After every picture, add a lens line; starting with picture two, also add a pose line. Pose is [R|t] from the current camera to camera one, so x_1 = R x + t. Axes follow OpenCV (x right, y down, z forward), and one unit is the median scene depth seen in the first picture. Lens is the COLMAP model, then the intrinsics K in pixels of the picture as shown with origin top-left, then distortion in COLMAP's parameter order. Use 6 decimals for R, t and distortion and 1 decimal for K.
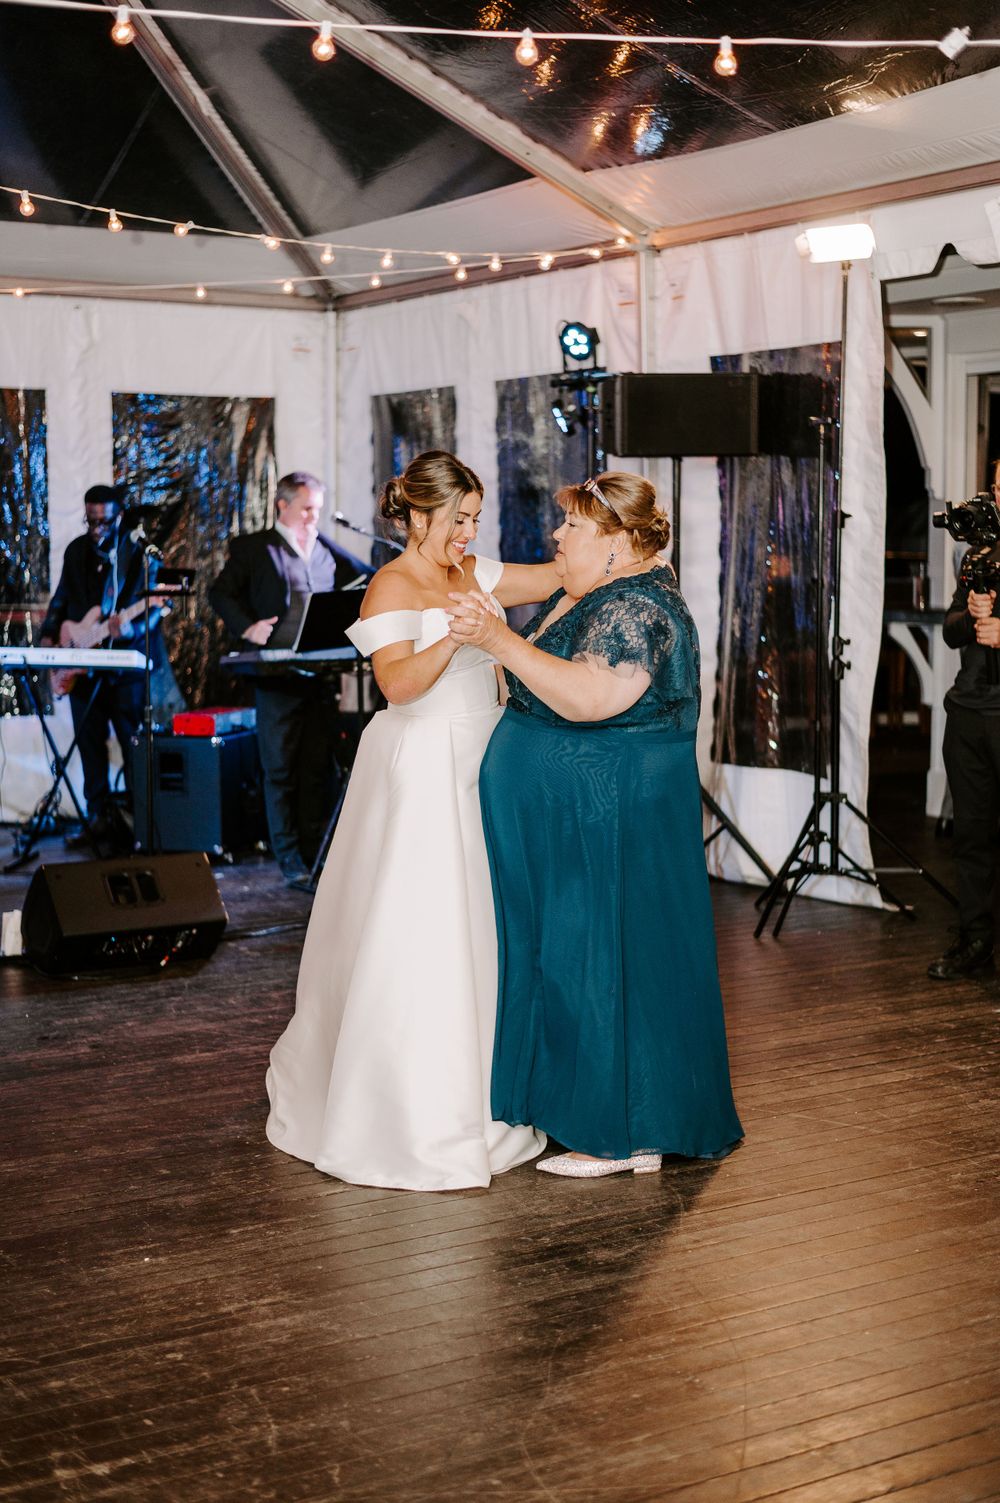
lens RADIAL K [[2154.8, 0, 500.0], [0, 2154.8, 751.5], [0, 0, 1]] dist [-0.003167, -0.038959]
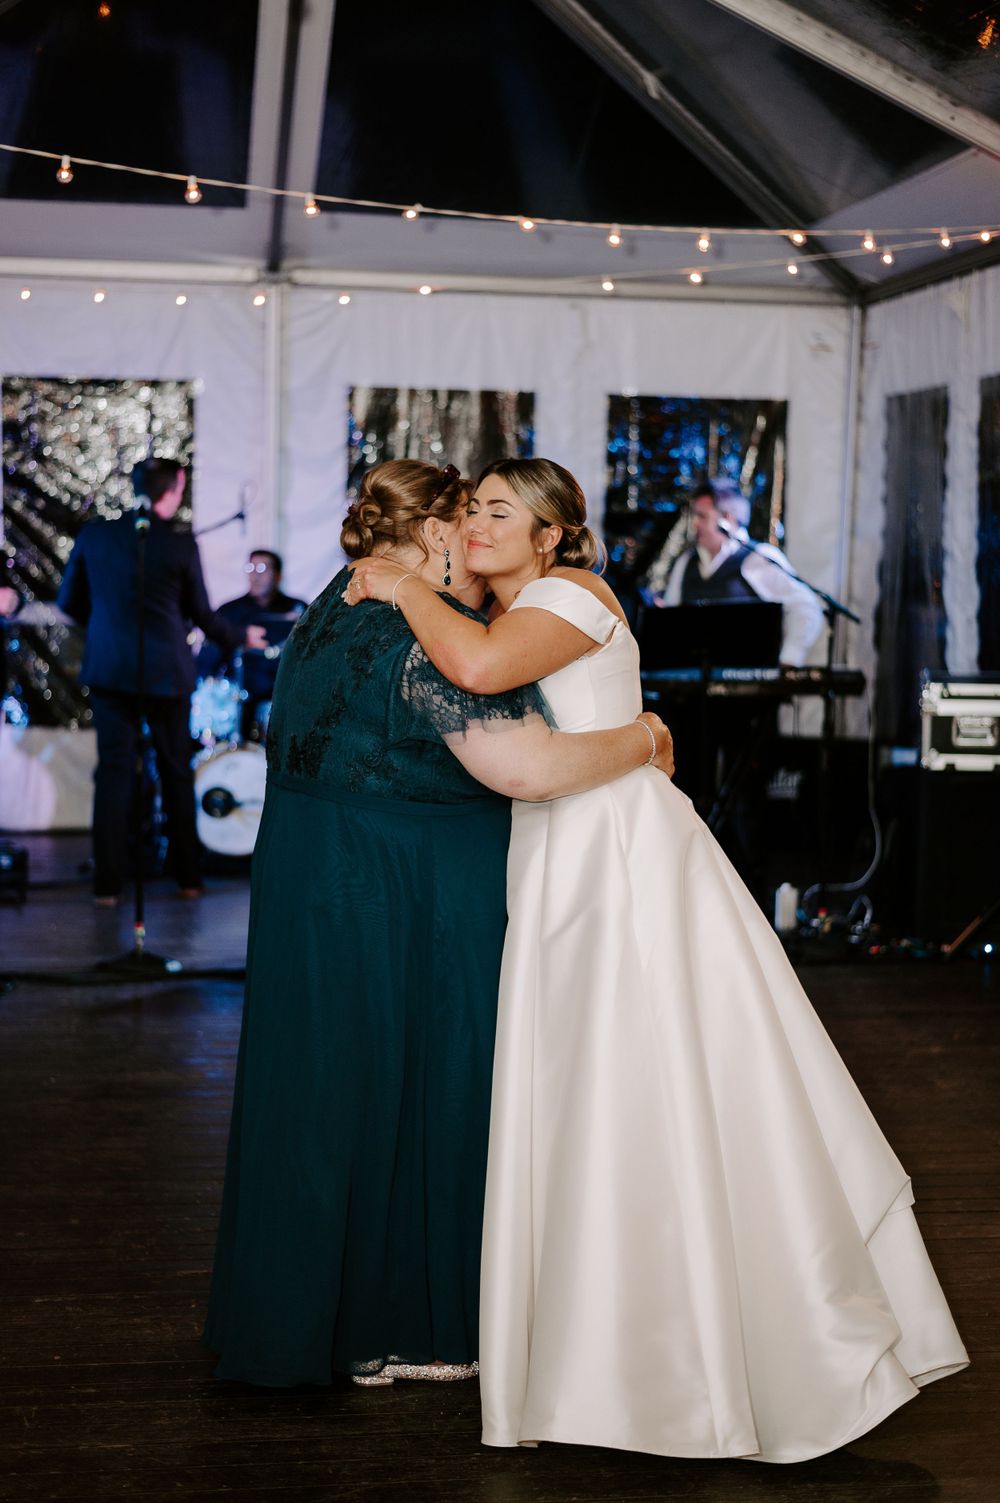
lens RADIAL K [[2182.3, 0, 499.3], [0, 2182.3, 679.5], [0, 0, 1]] dist [0.006730, -0.004665]
pose [[0.914506, 0.044753, -0.402089, 0.204831], [-0.061084, 0.997743, -0.027878, -0.011375], [0.399934, 0.050056, 0.915176, 0.114059]]
